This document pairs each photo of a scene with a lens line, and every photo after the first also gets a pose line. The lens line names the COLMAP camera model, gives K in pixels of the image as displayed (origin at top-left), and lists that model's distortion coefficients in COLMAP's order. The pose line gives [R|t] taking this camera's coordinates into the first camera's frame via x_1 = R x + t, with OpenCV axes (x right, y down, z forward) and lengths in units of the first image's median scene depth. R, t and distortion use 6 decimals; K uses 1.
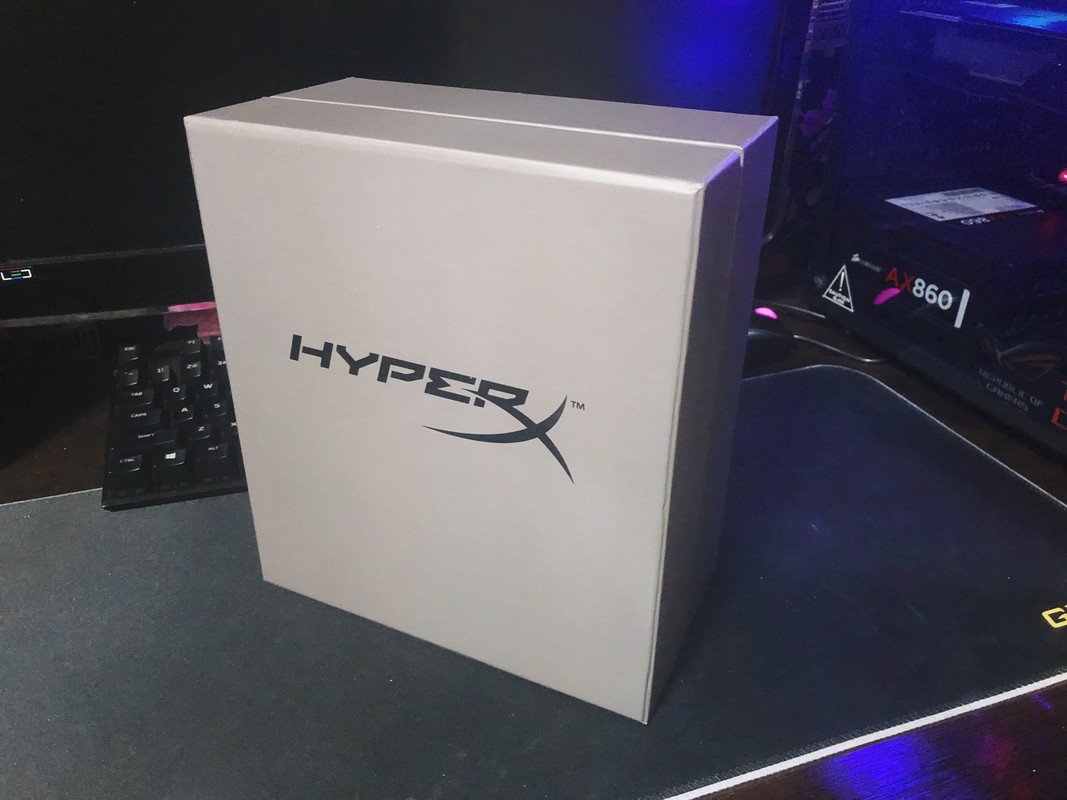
lens RADIAL K [[862.8, 0, 526.6], [0, 862.8, 401.9], [0, 0, 1]] dist [0.005648, -0.003573]
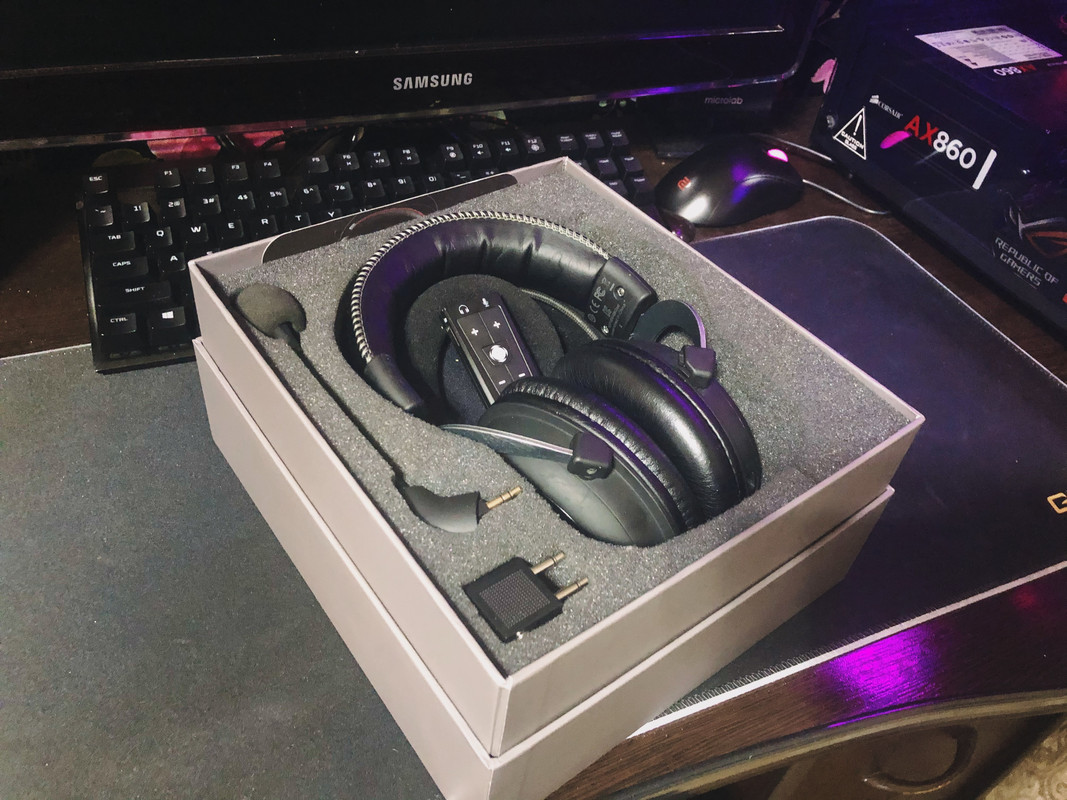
lens RADIAL K [[862.8, 0, 525.8], [0, 862.8, 400.1], [0, 0, 1]] dist [0.005648, -0.003573]
pose [[0.992552, 0.017758, 0.120521, -0.112625], [-0.047738, 0.966891, 0.250684, -0.071716], [-0.112079, -0.254570, 0.960537, 0.055138]]
